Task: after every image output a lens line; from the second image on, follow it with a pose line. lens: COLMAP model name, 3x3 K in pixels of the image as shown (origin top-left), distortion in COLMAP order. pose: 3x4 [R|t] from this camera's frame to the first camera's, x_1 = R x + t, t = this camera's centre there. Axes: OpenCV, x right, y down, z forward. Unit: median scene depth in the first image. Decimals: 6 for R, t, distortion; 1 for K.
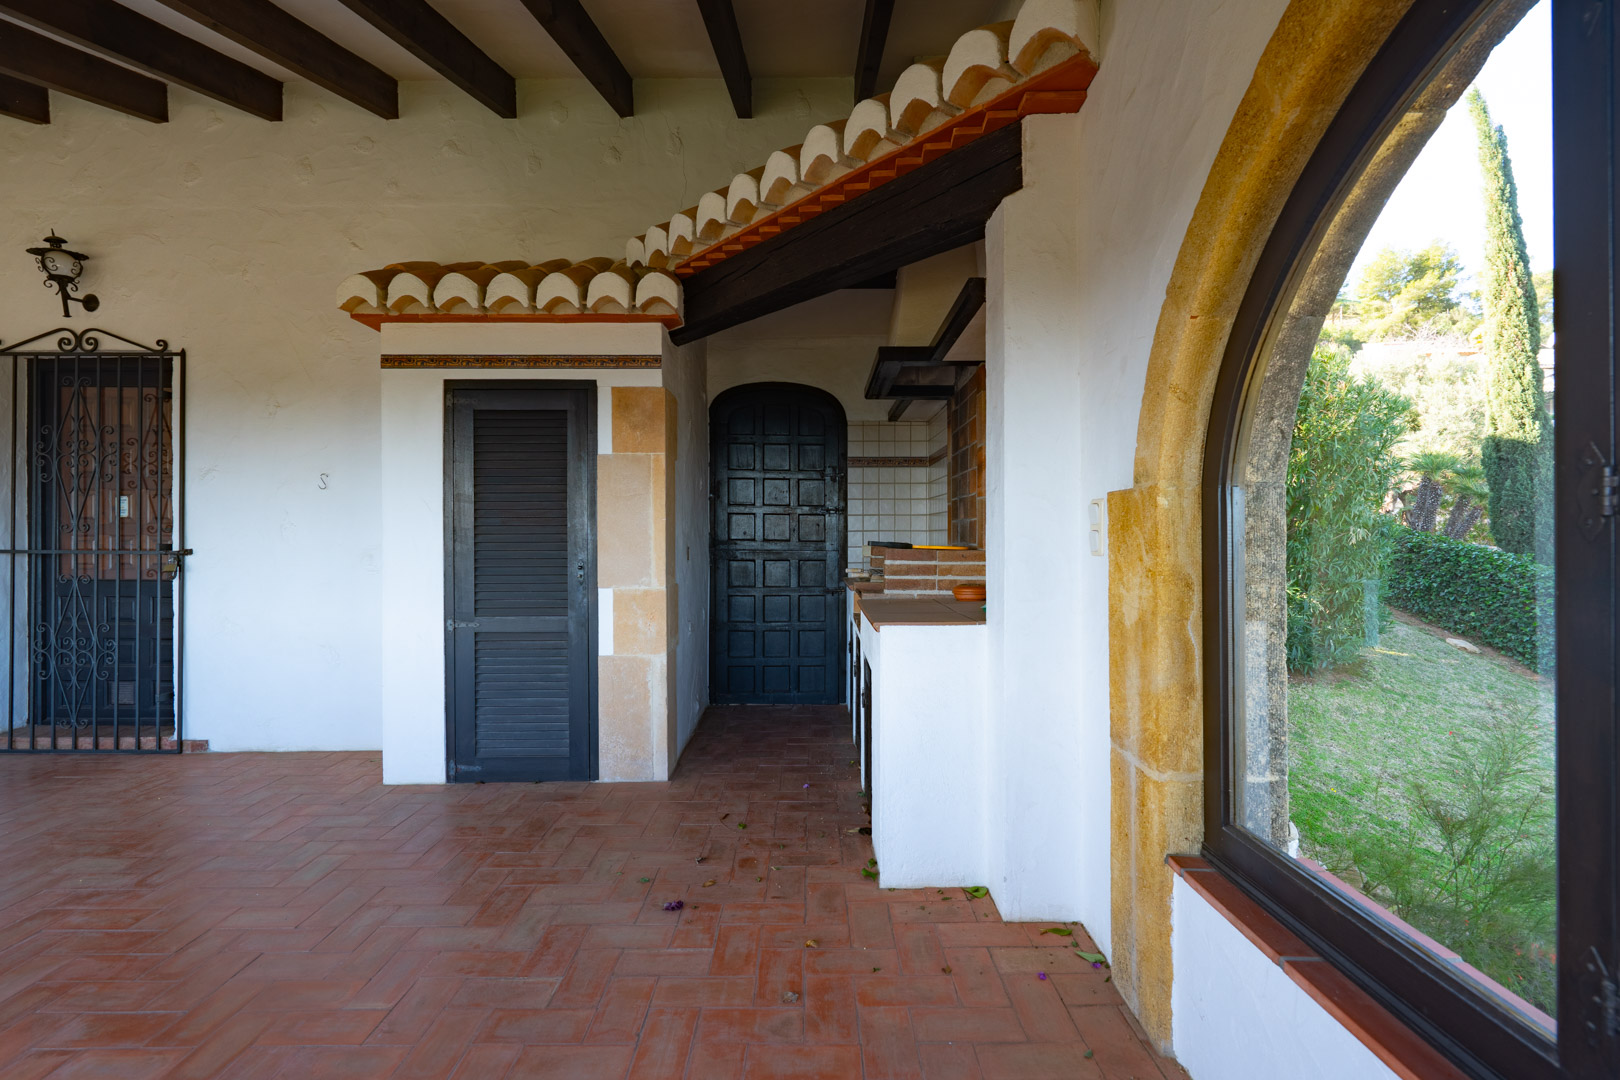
lens RADIAL K [[749.7, 0, 822.2], [0, 749.7, 537.8], [0, 0, 1]] dist [-0.010297, 0.002975]
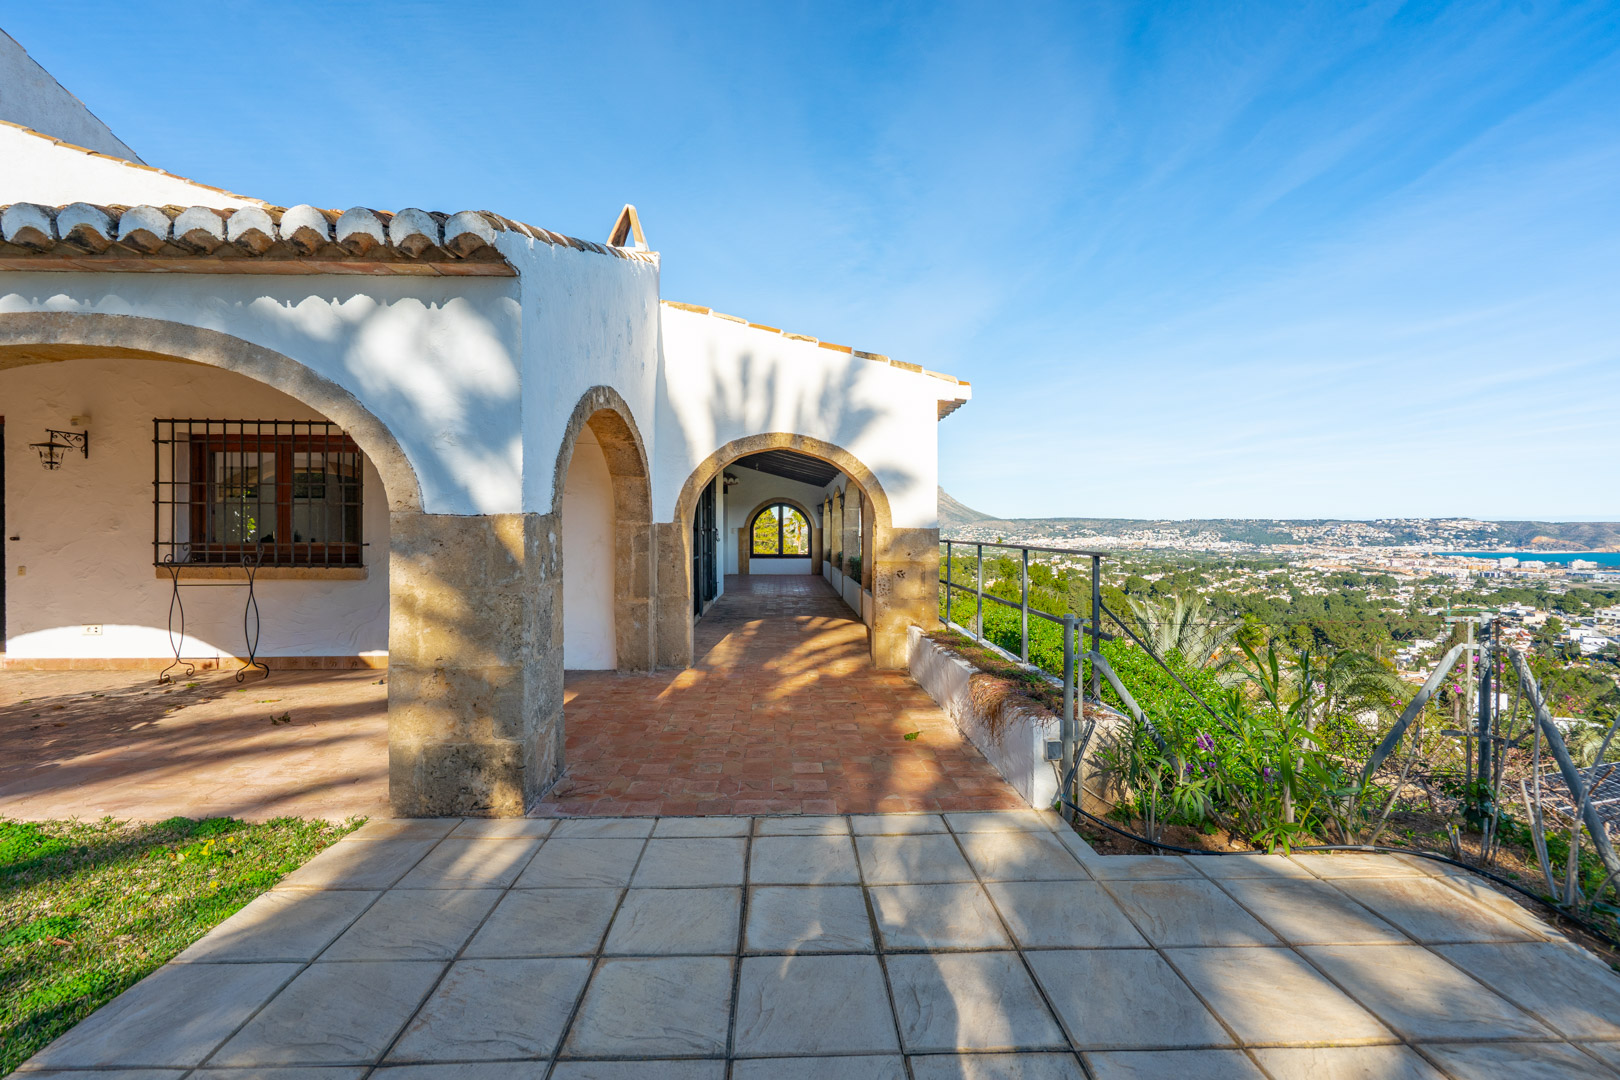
lens RADIAL K [[749.7, 0, 785.6], [0, 749.7, 532.0], [0, 0, 1]] dist [-0.010297, 0.002975]
pose [[0.014953, 0.004832, 0.999877, -5.306714], [-0.000485, 0.999988, -0.004825, 0.024109], [-0.999888, -0.000413, 0.014955, 0.126172]]
